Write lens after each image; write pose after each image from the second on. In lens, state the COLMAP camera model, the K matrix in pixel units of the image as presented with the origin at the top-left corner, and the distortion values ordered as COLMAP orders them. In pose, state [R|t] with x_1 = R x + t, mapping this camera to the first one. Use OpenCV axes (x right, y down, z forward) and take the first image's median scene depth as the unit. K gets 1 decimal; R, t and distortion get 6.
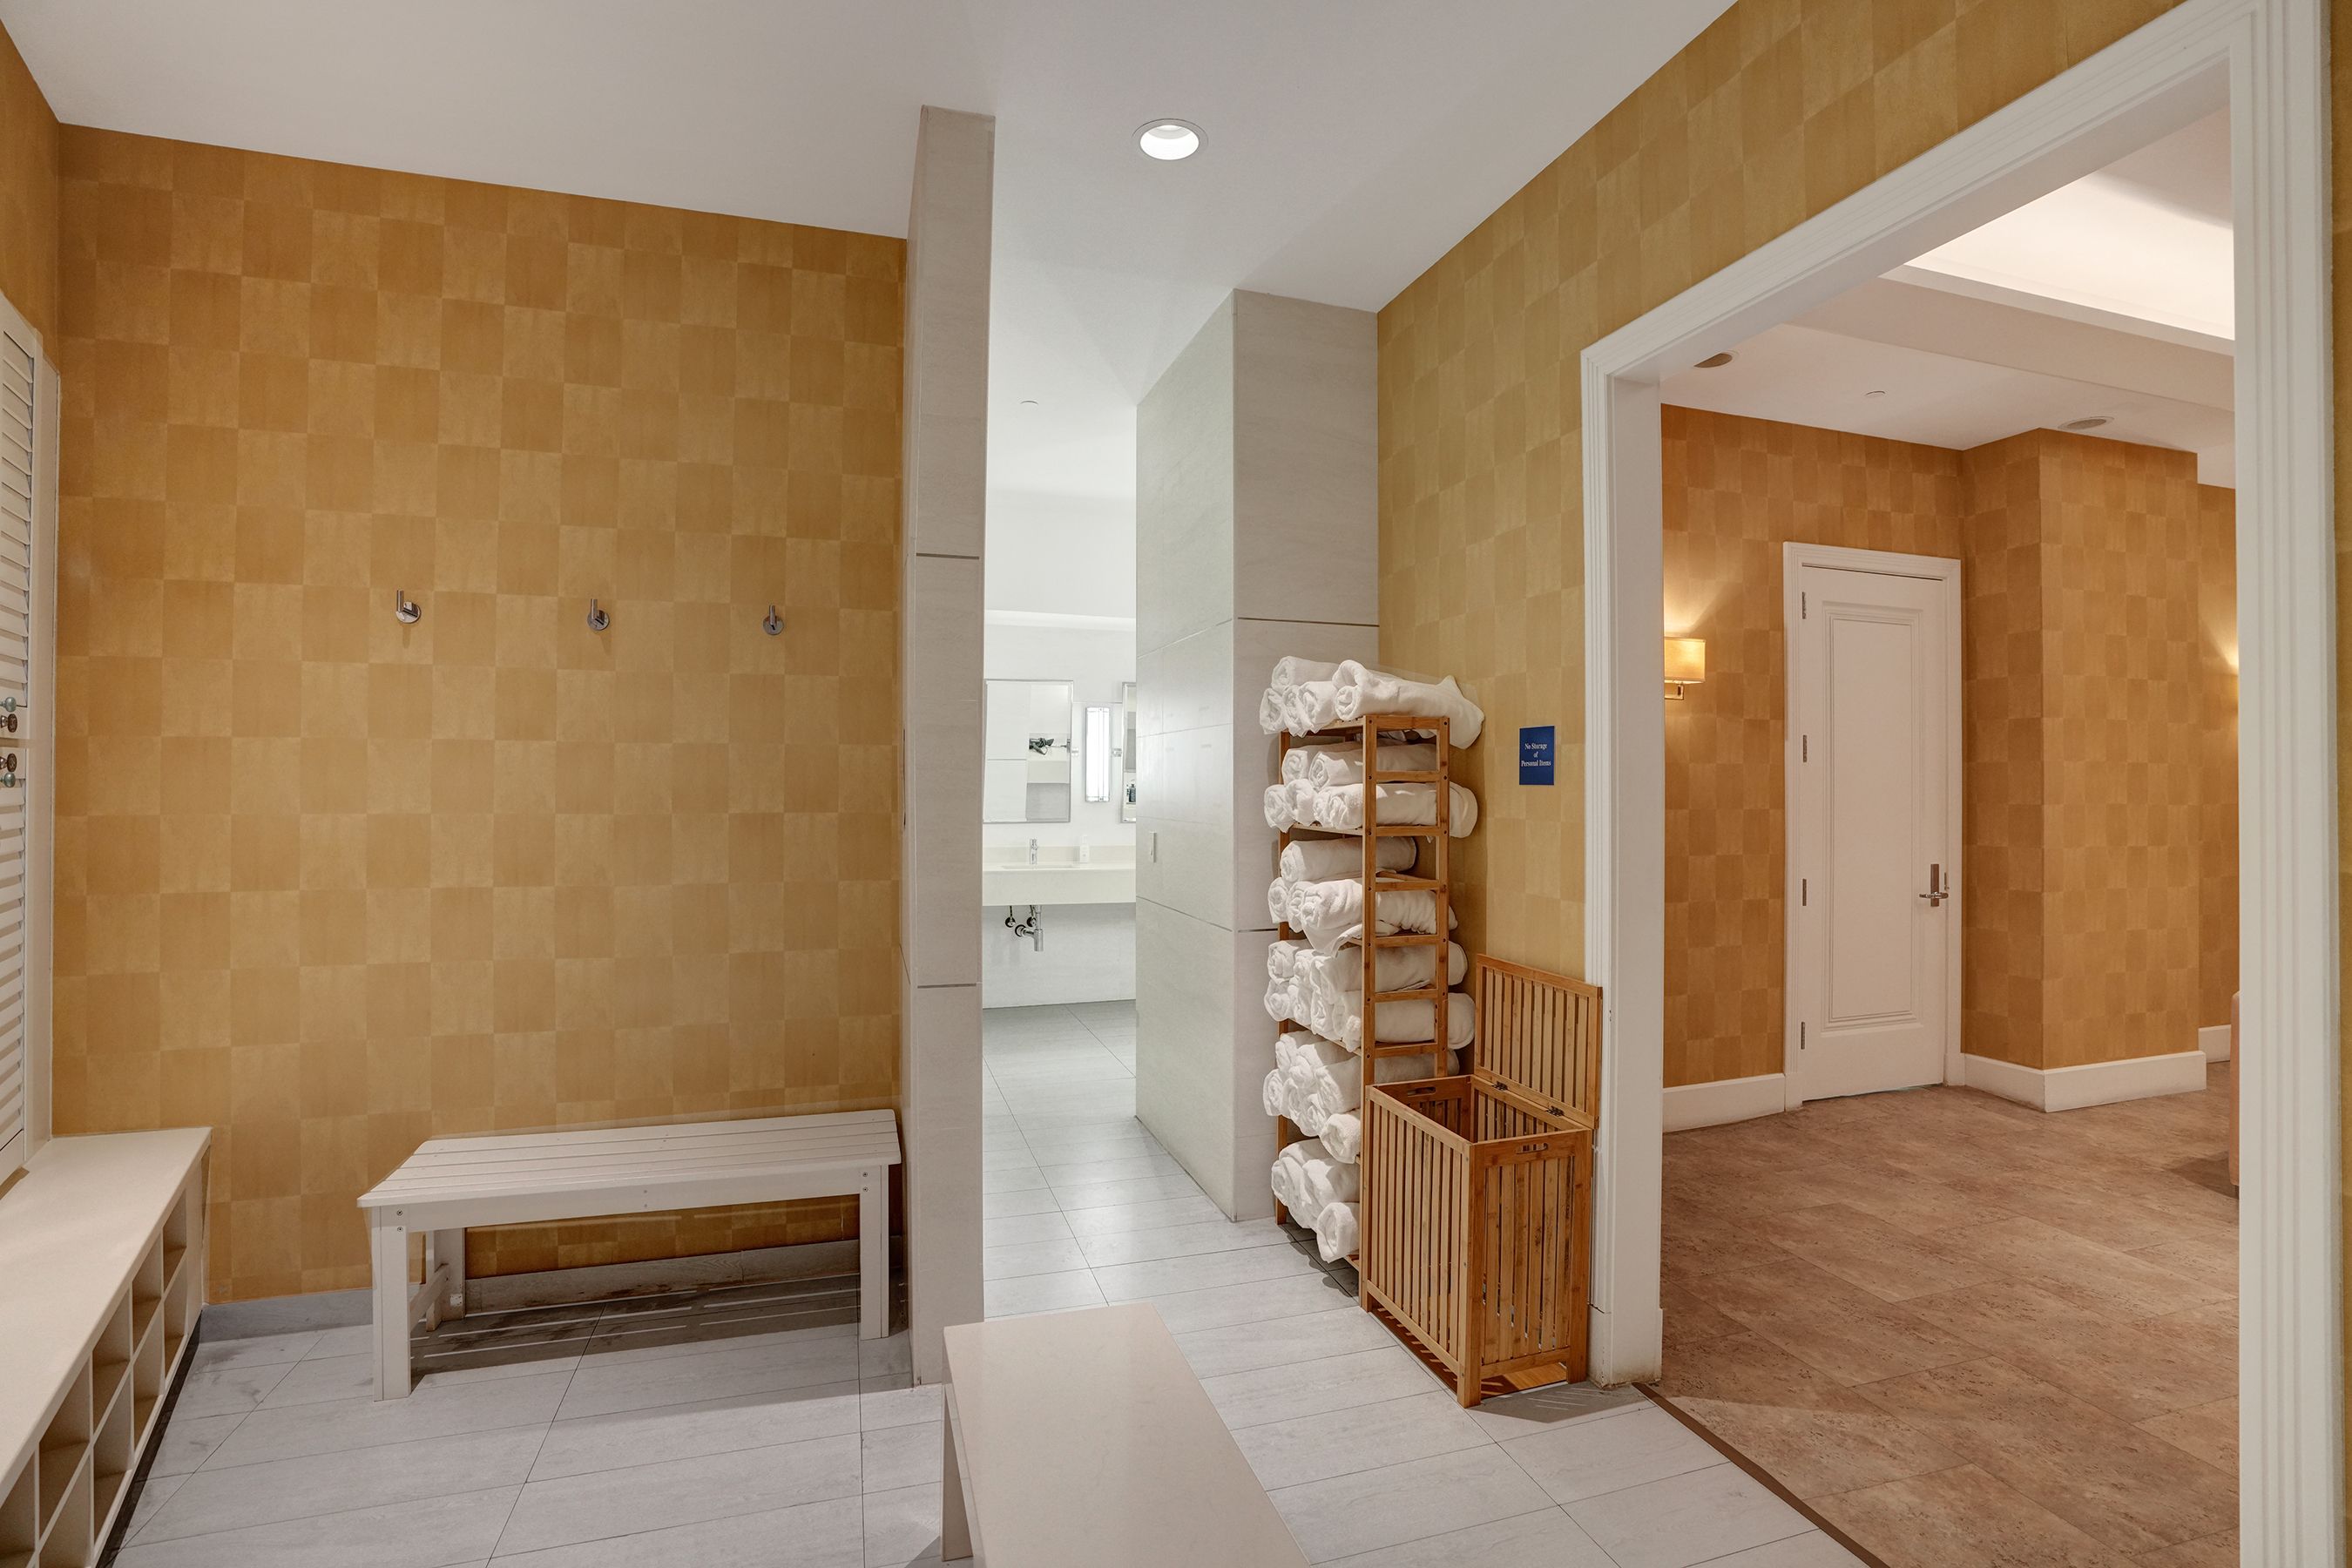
lens RADIAL K [[1075.3, 0, 1181.3], [0, 1075.3, 774.2], [0, 0, 1]] dist [-0.069556, 0.024499]
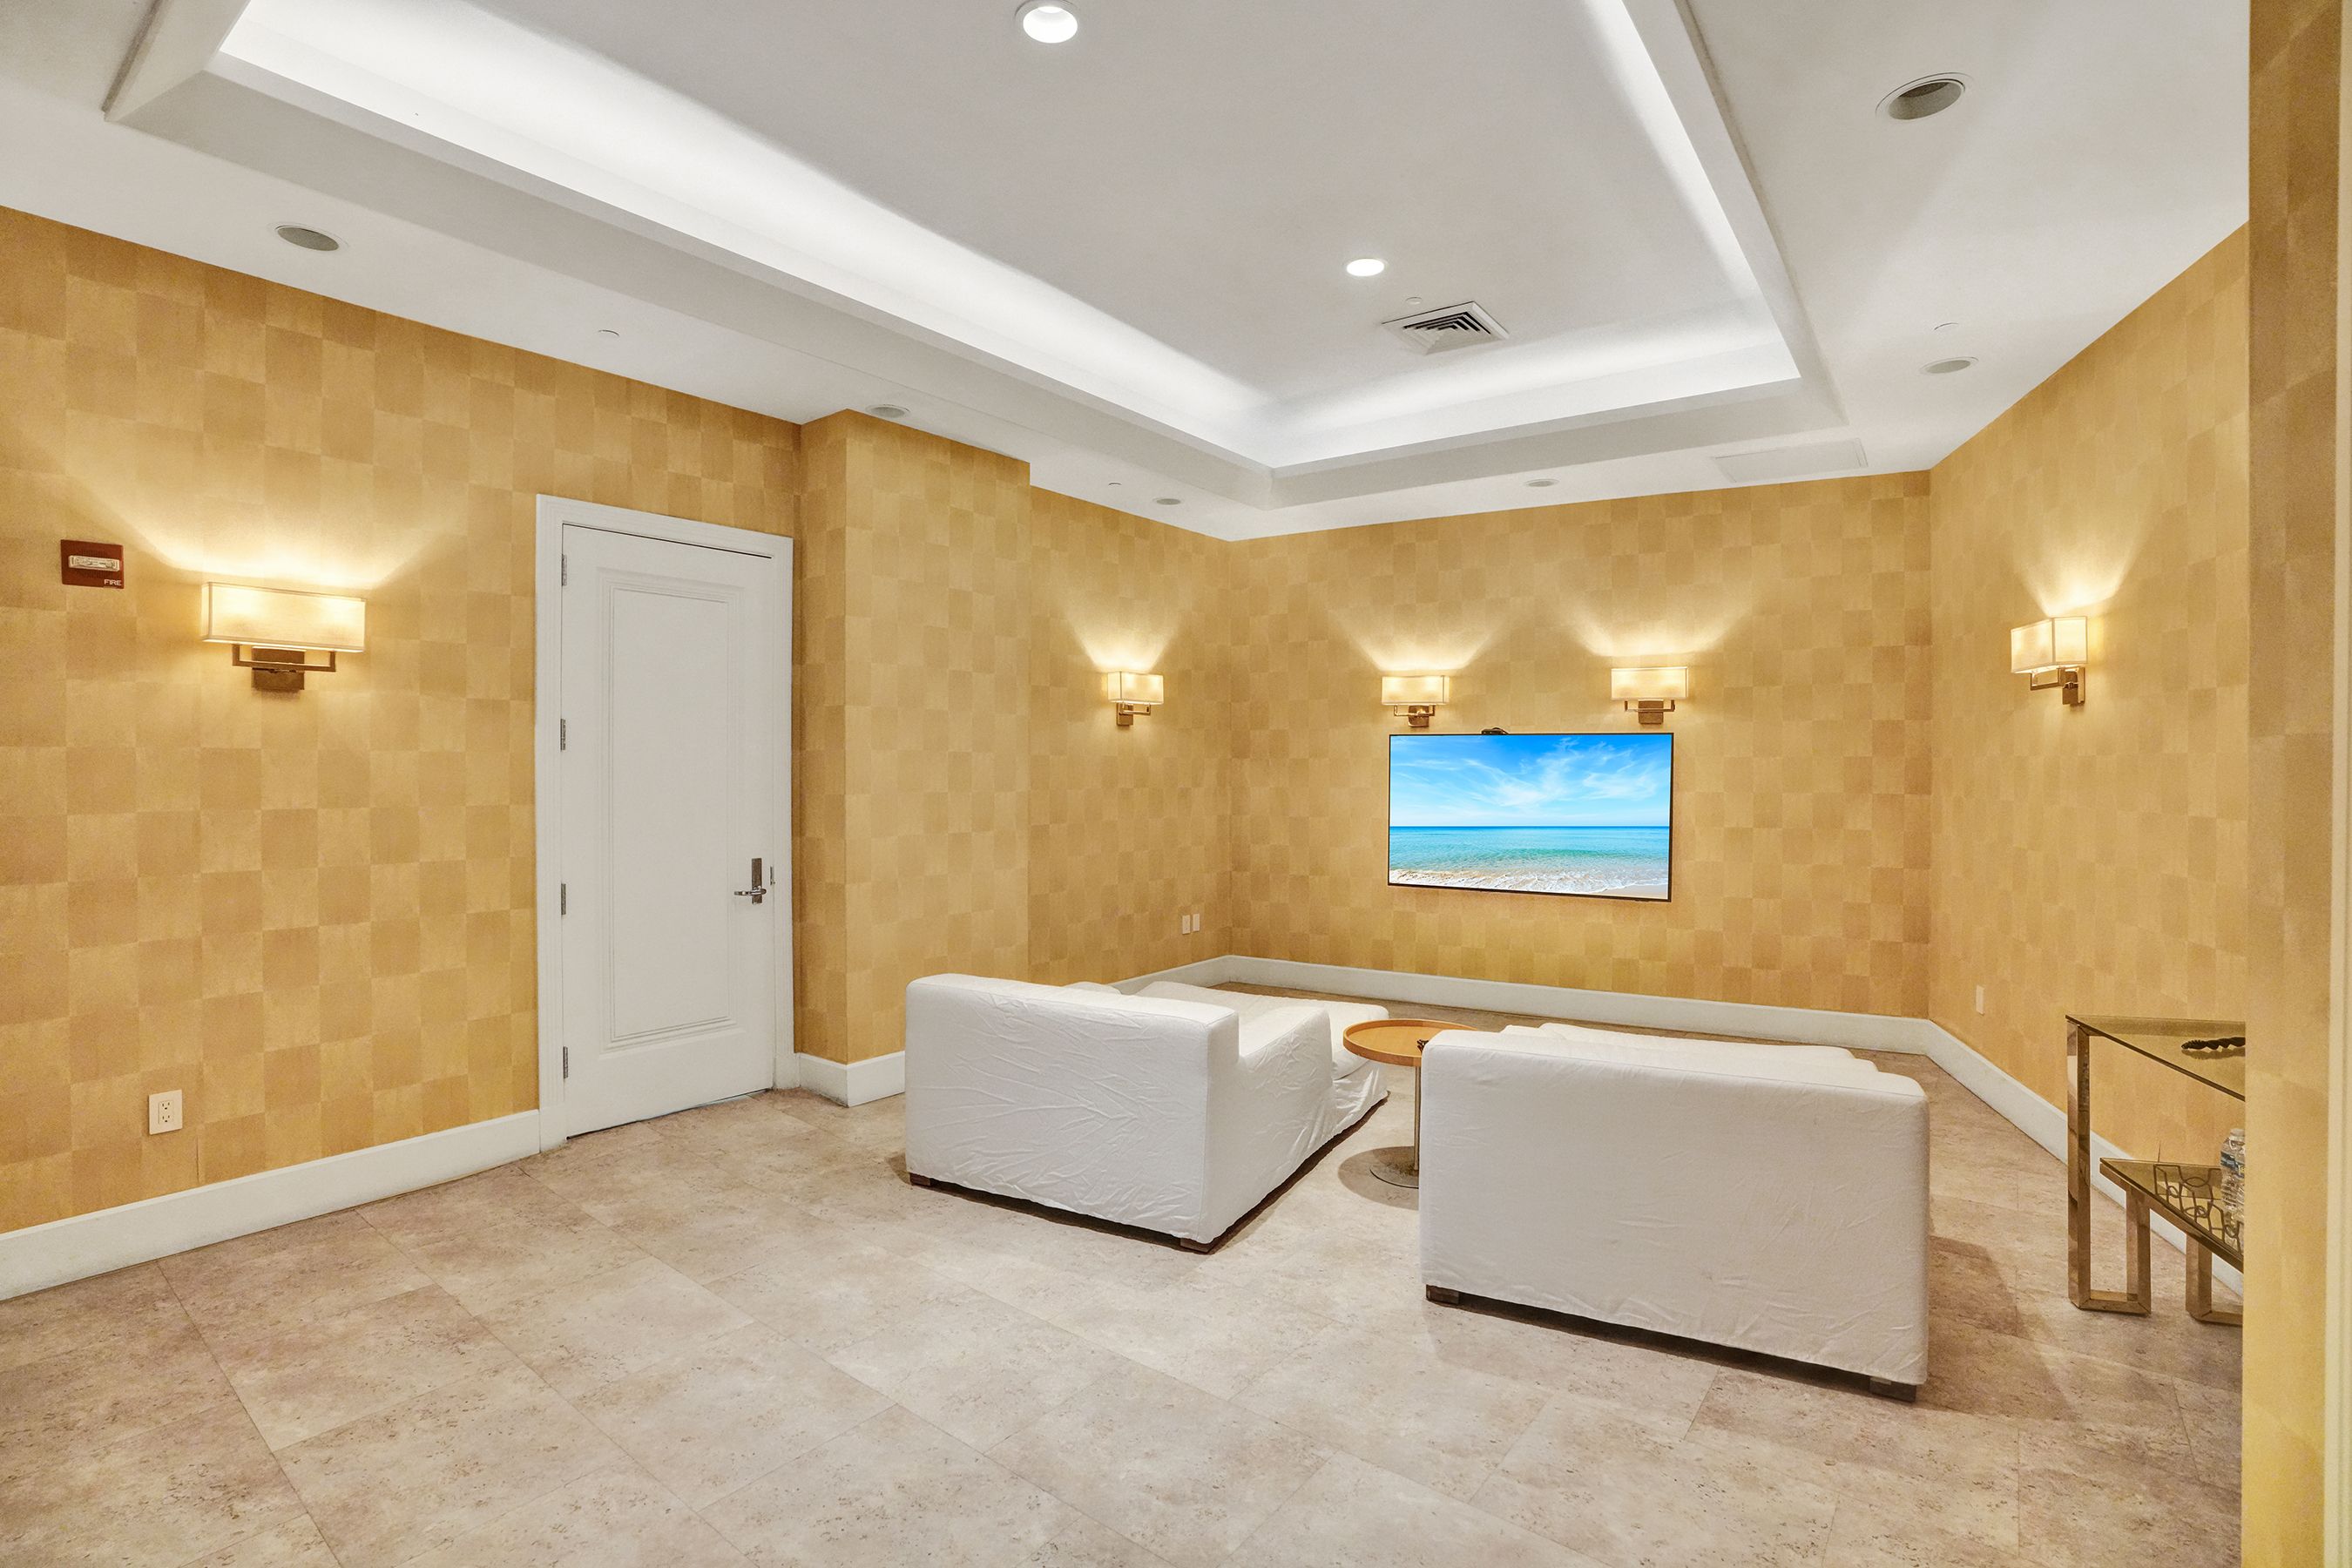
lens RADIAL K [[1075.3, 0, 1181.3], [0, 1075.3, 774.2], [0, 0, 1]] dist [-0.069556, 0.024499]
pose [[0.818456, -0.007540, 0.574520, 0.511133], [-0.001791, 0.999876, 0.015673, -0.005973], [-0.574567, -0.013856, 0.818340, -0.006724]]
